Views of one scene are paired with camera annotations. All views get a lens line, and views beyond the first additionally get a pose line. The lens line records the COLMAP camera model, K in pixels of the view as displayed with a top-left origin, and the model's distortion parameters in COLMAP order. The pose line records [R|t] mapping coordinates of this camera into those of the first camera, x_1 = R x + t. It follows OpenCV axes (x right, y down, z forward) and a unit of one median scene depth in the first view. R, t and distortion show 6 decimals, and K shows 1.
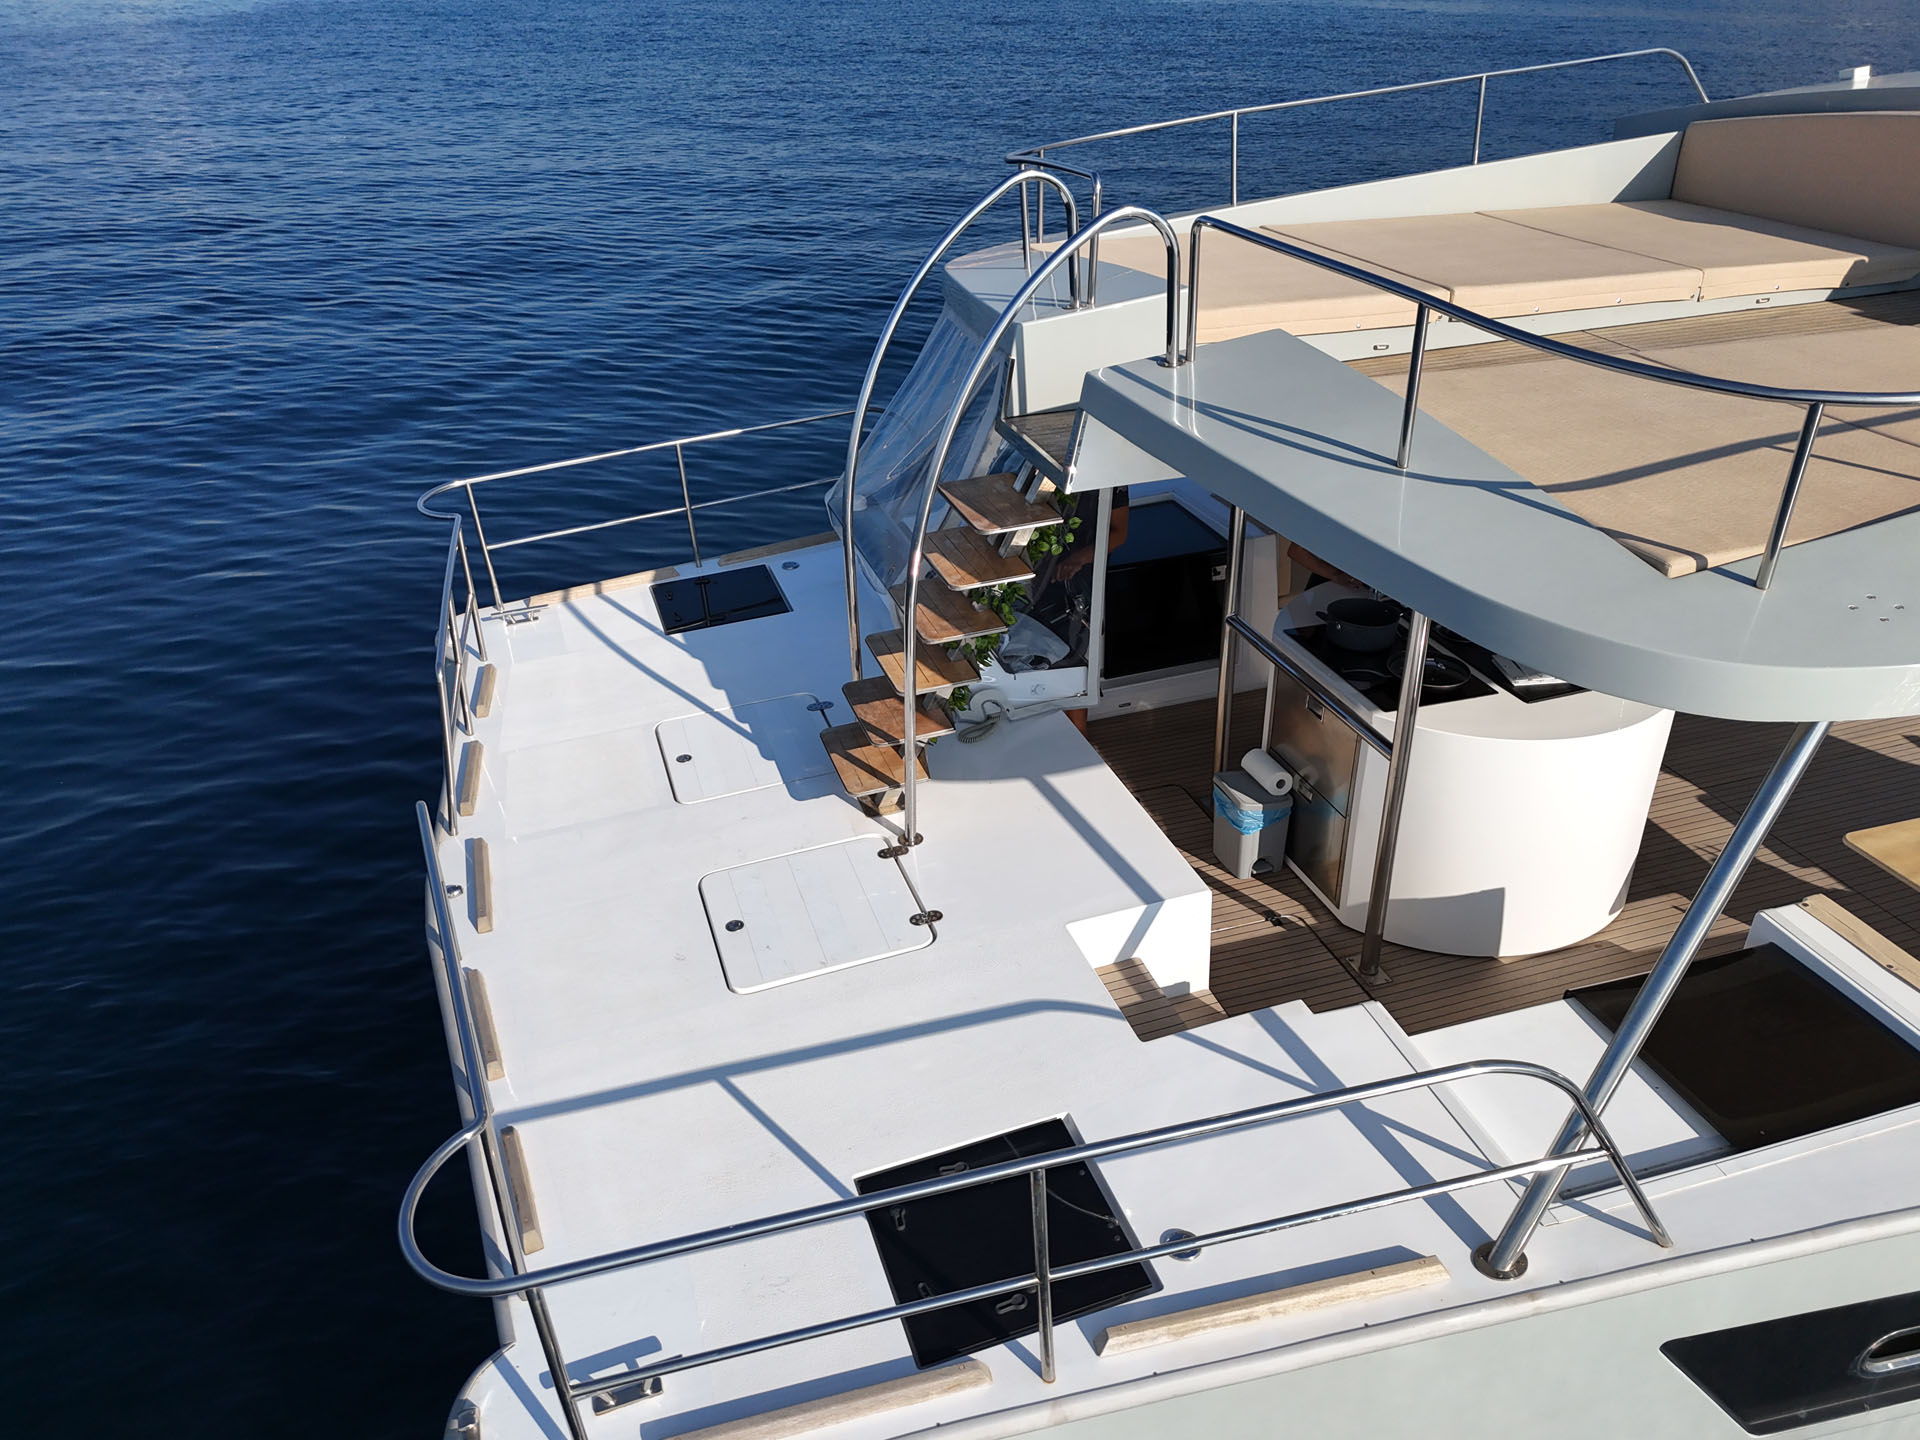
lens RADIAL K [[1371.1, 0, 972.3], [0, 1371.1, 721.9], [0, 0, 1]] dist [0.041623, -0.048592]
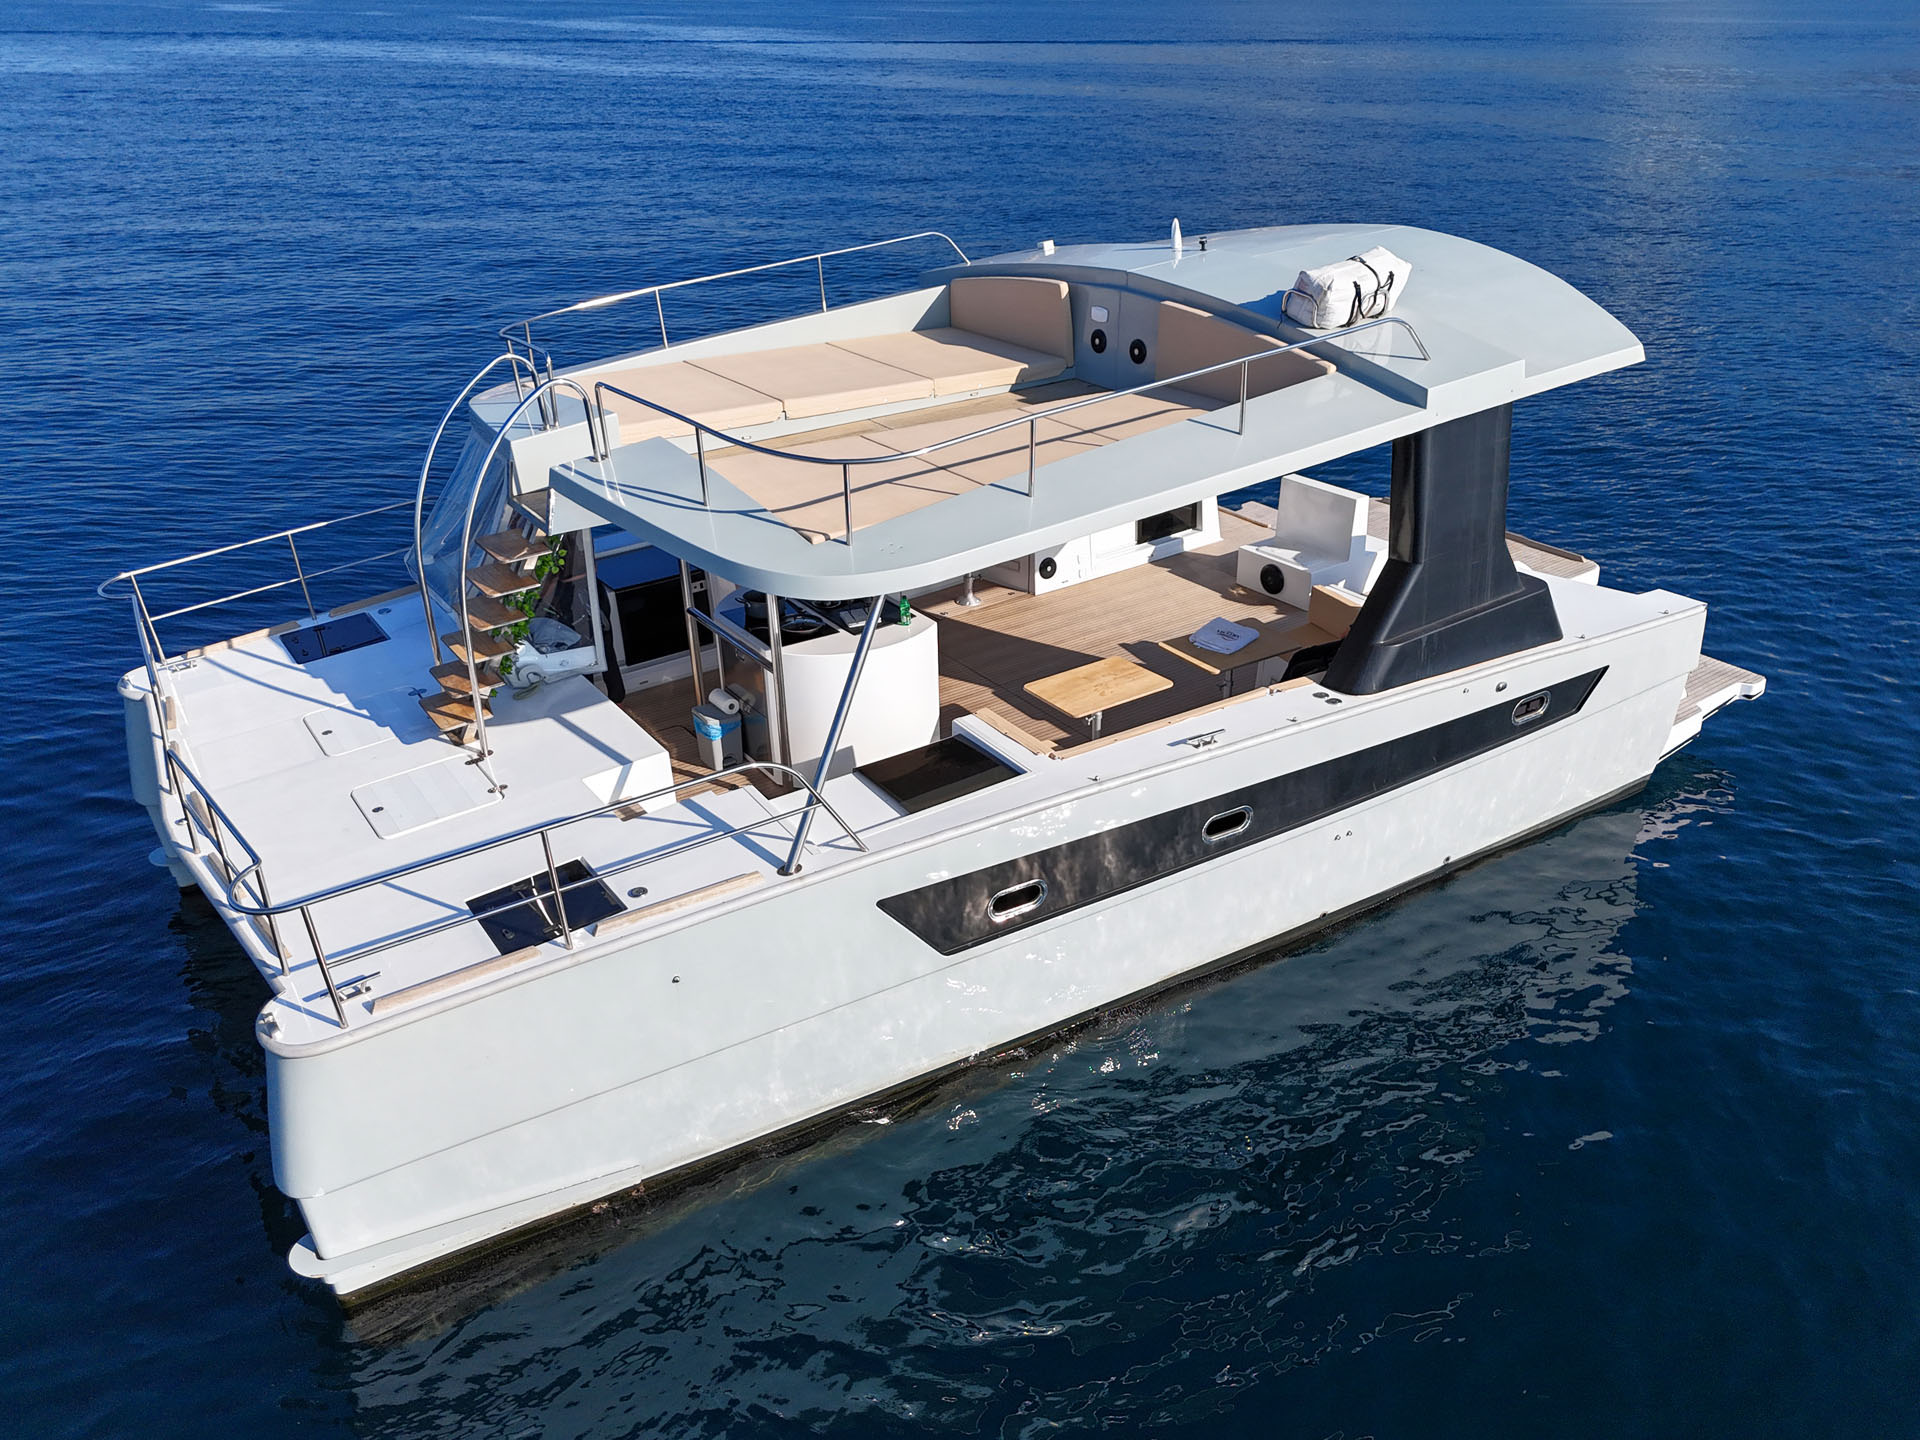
lens RADIAL K [[1387.7, 0, 998.0], [0, 1387.7, 727.4], [0, 0, 1]] dist [0.044542, -0.052450]
pose [[0.952827, -0.127348, 0.275506, 0.082464], [0.137805, 0.990280, -0.018856, 0.167316], [-0.270427, 0.055933, 0.961114, -0.757967]]
